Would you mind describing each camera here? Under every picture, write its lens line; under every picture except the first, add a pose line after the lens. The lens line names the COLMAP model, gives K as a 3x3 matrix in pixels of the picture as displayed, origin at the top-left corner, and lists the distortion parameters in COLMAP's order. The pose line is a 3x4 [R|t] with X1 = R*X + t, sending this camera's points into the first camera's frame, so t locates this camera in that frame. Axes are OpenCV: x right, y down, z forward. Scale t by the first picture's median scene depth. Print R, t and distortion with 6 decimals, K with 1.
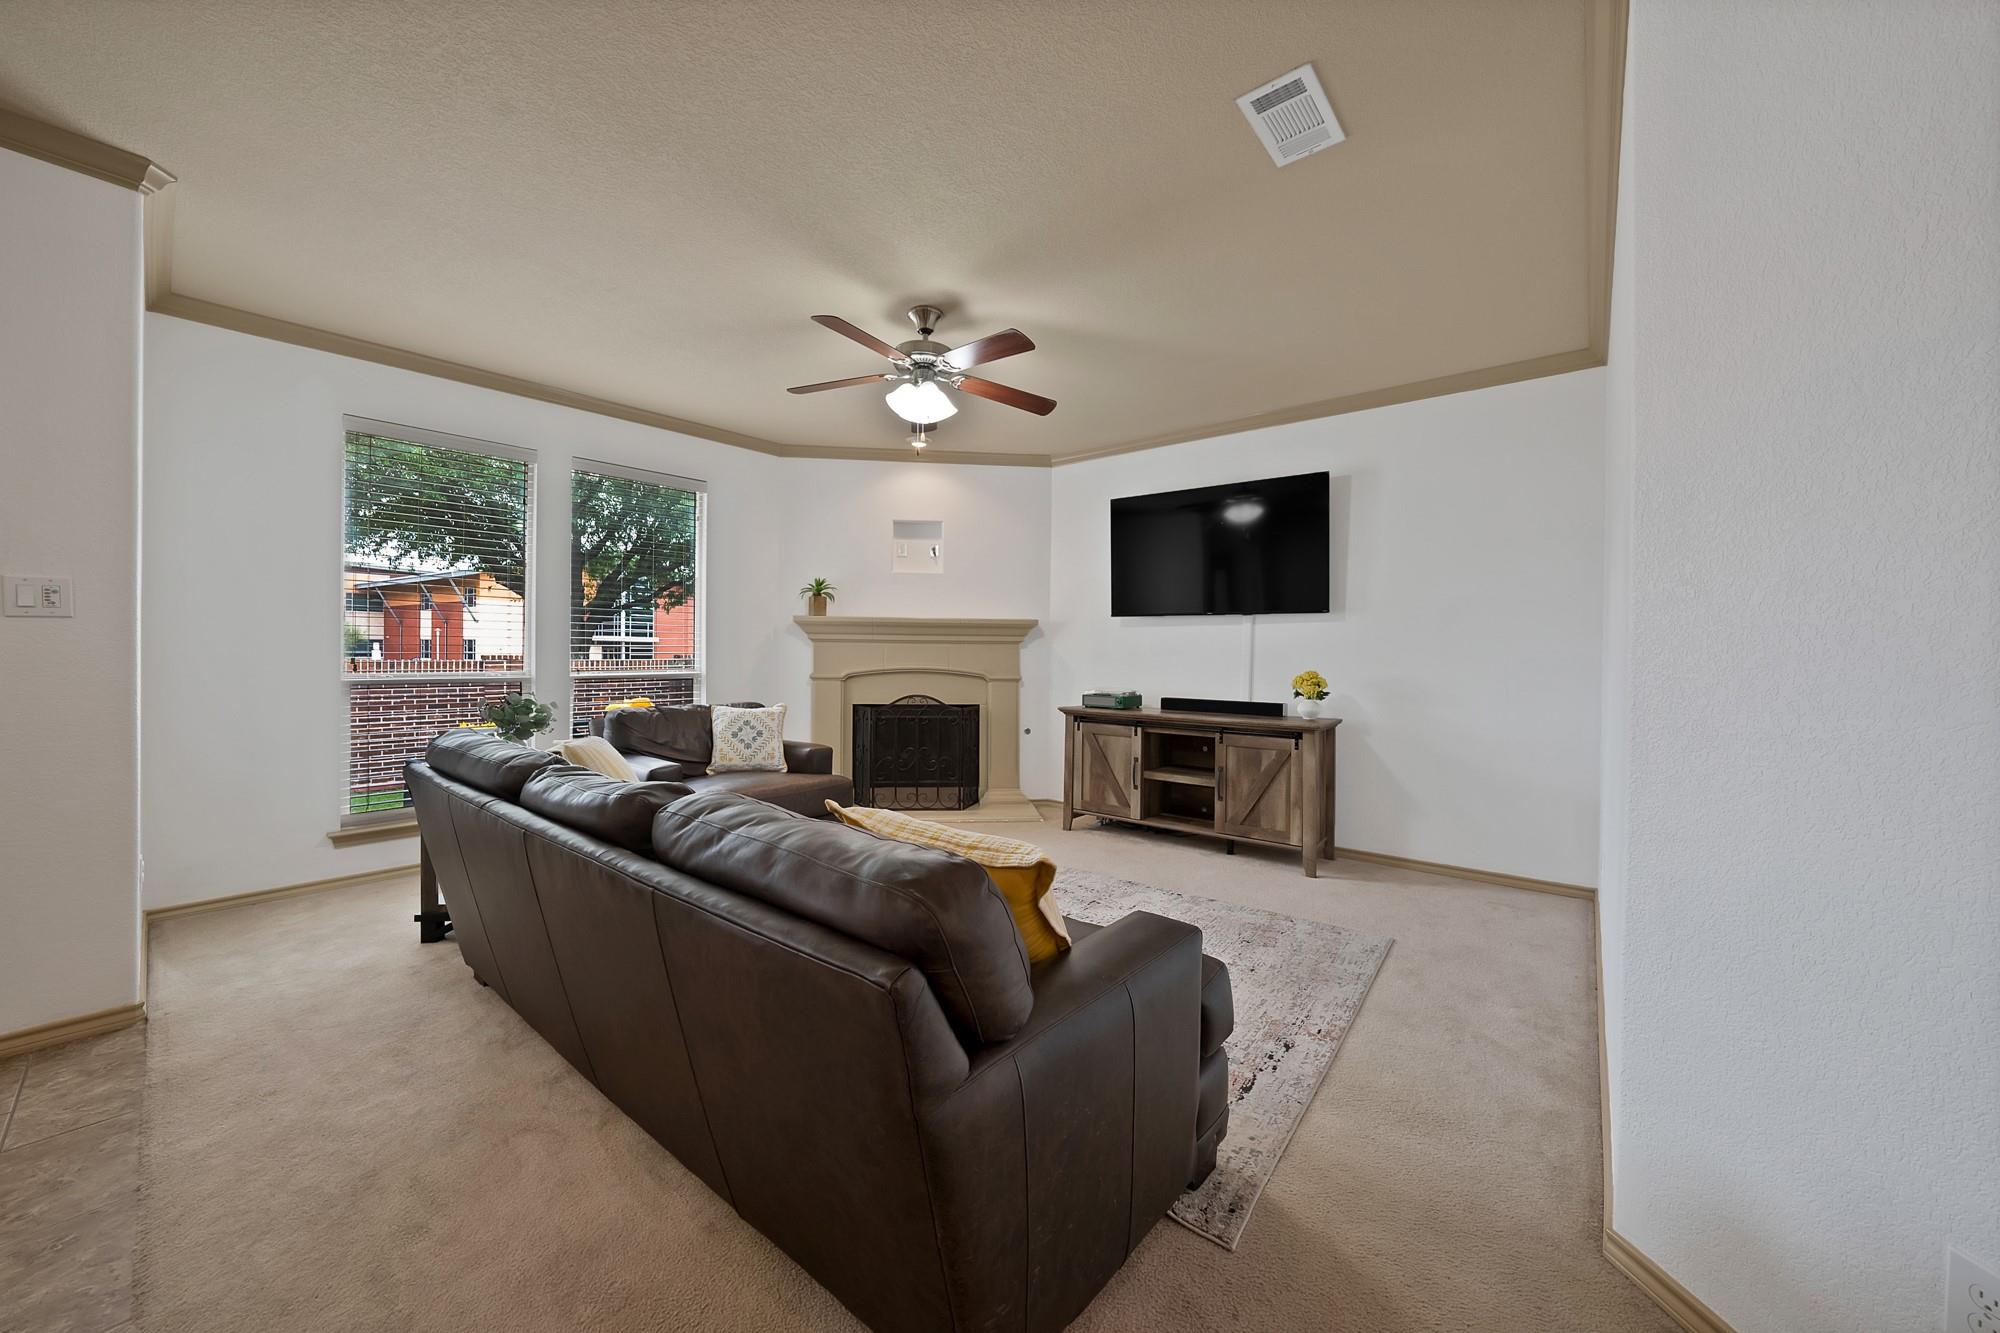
lens RADIAL K [[709.8, 0, 1000.0], [0, 709.8, 666.5], [0, 0, 1]] dist [-0.037181, -0.000001]
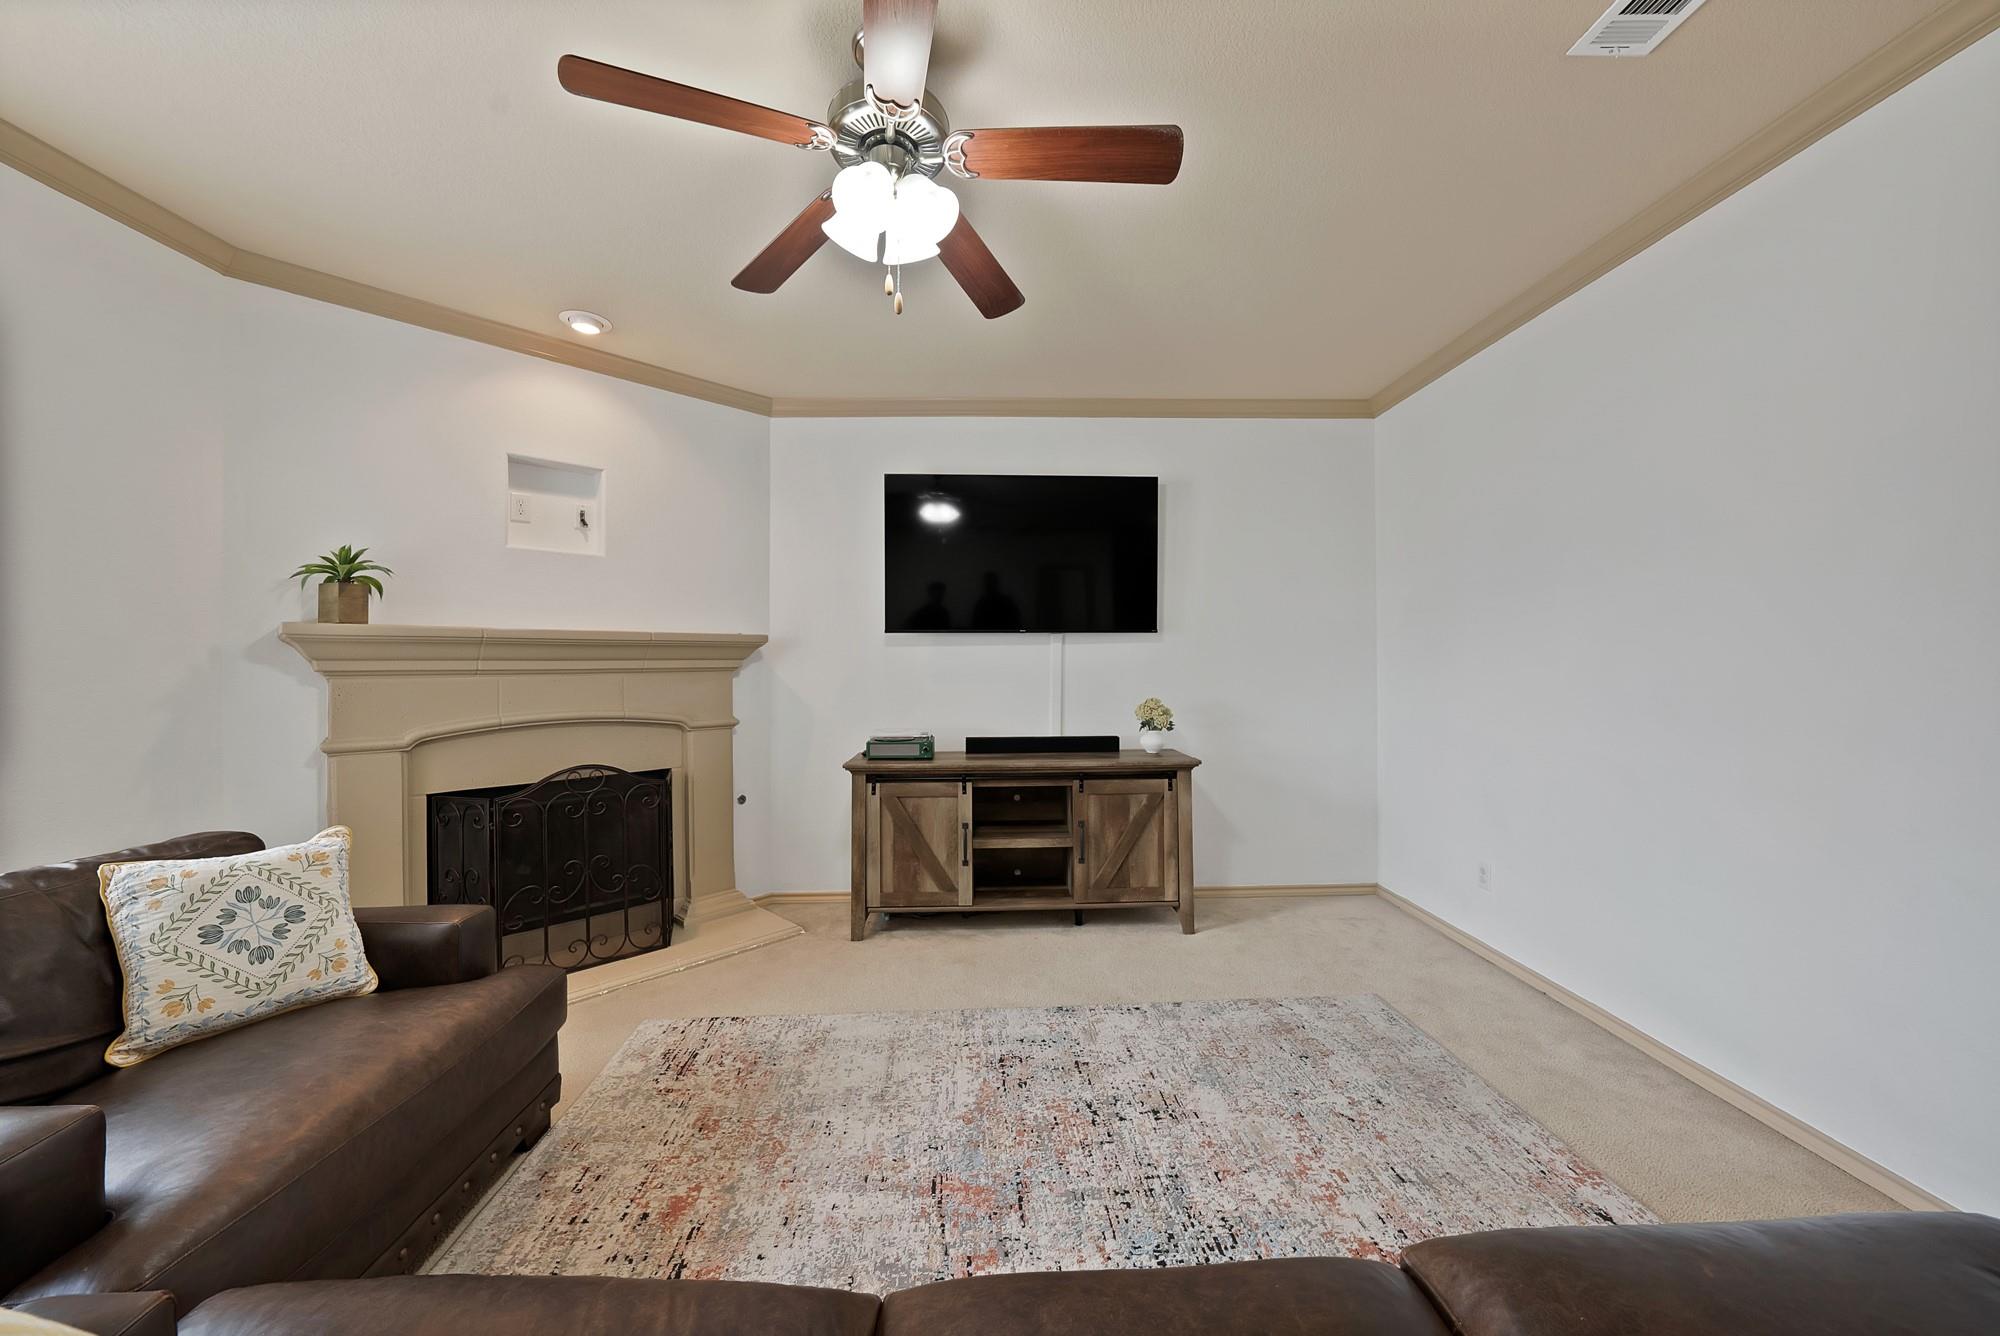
lens RADIAL K [[725.1, 0, 993.2], [0, 725.1, 659.6], [0, 0, 1]] dist [-0.029467, 0.006083]
pose [[0.758706, -0.013543, 0.651293, -0.269674], [0.027054, 0.999576, -0.010730, -0.033429], [-0.650871, 0.025761, 0.758751, 0.383911]]
